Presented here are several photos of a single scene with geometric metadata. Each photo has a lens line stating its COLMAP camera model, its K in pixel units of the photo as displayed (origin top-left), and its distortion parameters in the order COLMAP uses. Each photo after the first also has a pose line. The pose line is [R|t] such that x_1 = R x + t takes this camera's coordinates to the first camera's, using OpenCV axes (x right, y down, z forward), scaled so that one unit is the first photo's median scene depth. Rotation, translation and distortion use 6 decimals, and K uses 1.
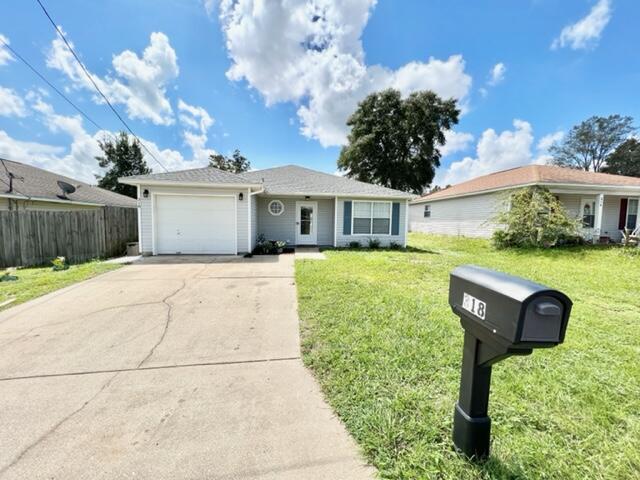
lens RADIAL K [[261.0, 0, 320.0], [0, 261.0, 240.0], [0, 0, 1]] dist [0.001323, 0.000150]
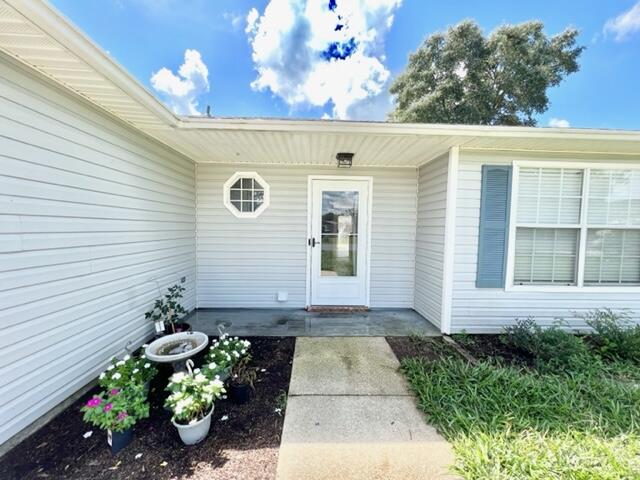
lens RADIAL K [[255.7, 0, 320.0], [0, 255.7, 240.0], [0, 0, 1]] dist [0.007207, 0.000019]
pose [[0.996371, 0.004624, -0.084988, -0.026373], [-0.006466, 0.999750, -0.021408, -0.032956], [0.084868, 0.021880, 0.996152, 0.368706]]
